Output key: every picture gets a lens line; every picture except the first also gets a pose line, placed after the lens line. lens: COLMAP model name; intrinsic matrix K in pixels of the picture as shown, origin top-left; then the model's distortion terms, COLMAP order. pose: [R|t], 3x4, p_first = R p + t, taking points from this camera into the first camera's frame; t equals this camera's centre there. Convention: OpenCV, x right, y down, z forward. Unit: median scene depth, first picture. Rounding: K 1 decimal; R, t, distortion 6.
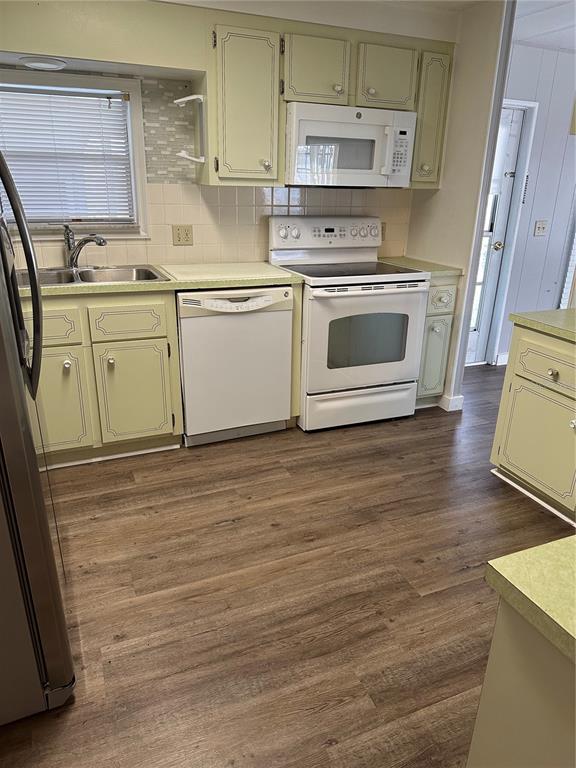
lens RADIAL K [[545.9, 0, 288.7], [0, 545.9, 384.9], [0, 0, 1]] dist [0.039893, -0.039216]
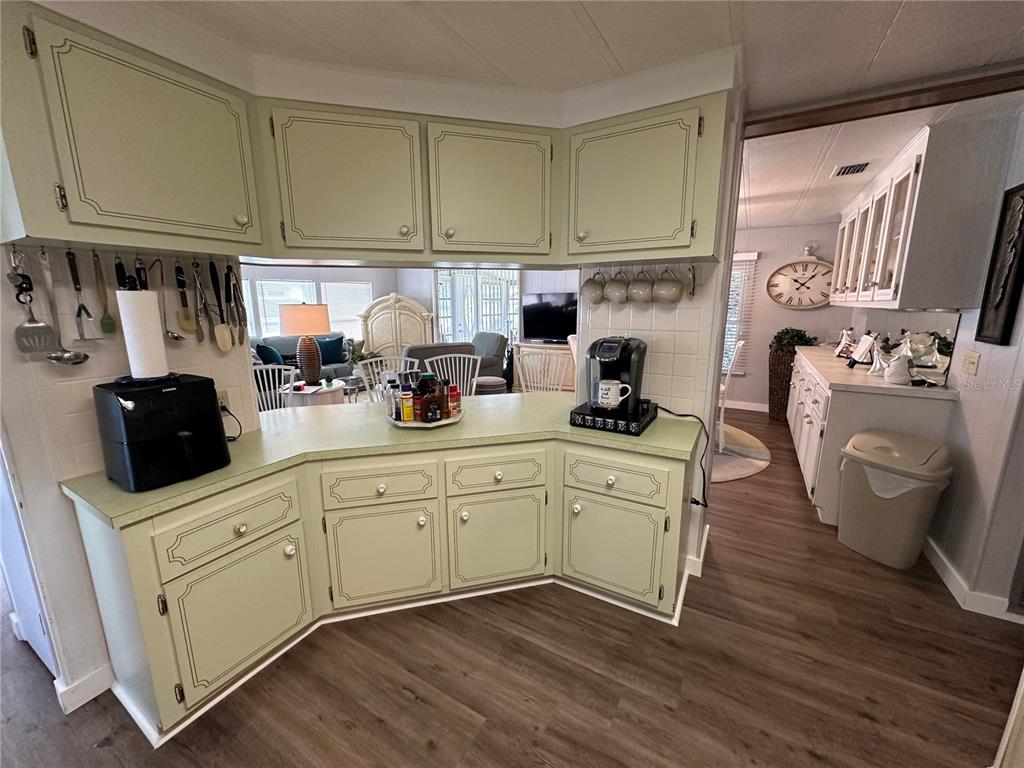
lens RADIAL K [[406.6, 0, 512.8], [0, 406.6, 382.9], [0, 0, 1]] dist [-0.000521, -0.000028]
pose [[-0.599523, -0.176462, 0.780662, -0.291446], [0.278825, 0.868239, 0.410387, -0.496453], [-0.750219, 0.463704, -0.471327, 1.235504]]
